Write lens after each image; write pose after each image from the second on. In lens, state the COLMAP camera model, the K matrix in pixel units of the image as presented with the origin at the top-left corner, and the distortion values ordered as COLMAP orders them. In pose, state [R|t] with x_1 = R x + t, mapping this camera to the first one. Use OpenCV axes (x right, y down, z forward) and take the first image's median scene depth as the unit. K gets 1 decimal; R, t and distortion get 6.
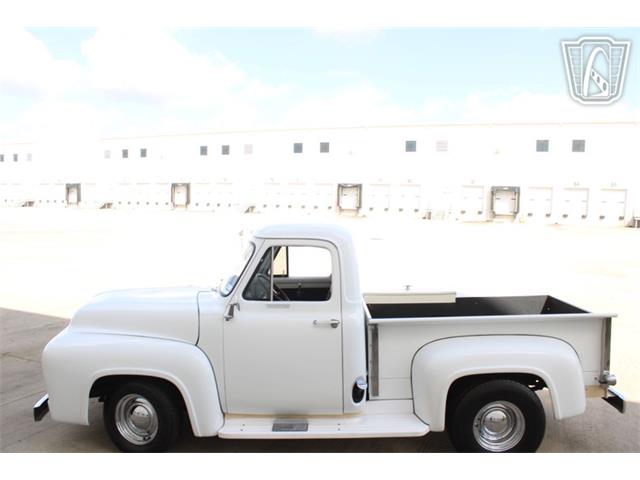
lens RADIAL K [[576.4, 0, 319.4], [0, 576.4, 238.6], [0, 0, 1]] dist [-0.164263, 0.150613]
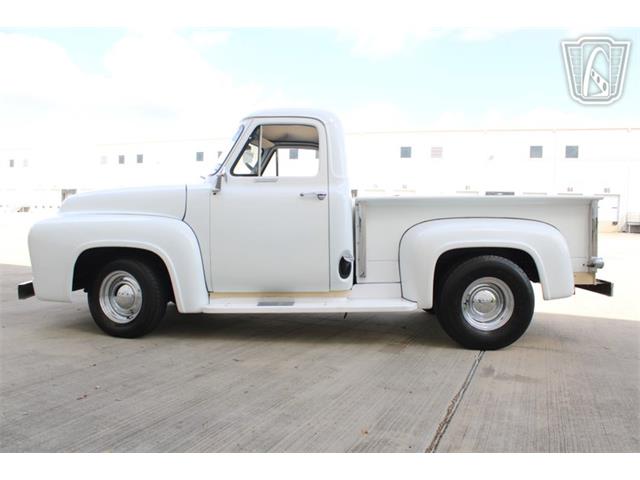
lens RADIAL K [[576.4, 0, 321.0], [0, 576.4, 227.6], [0, 0, 1]] dist [-0.164263, 0.150613]
pose [[0.999926, 0.007021, 0.009959, 0.015649], [-0.006555, 0.998916, -0.046096, 0.242039], [-0.010271, 0.046027, 0.998887, -0.002069]]
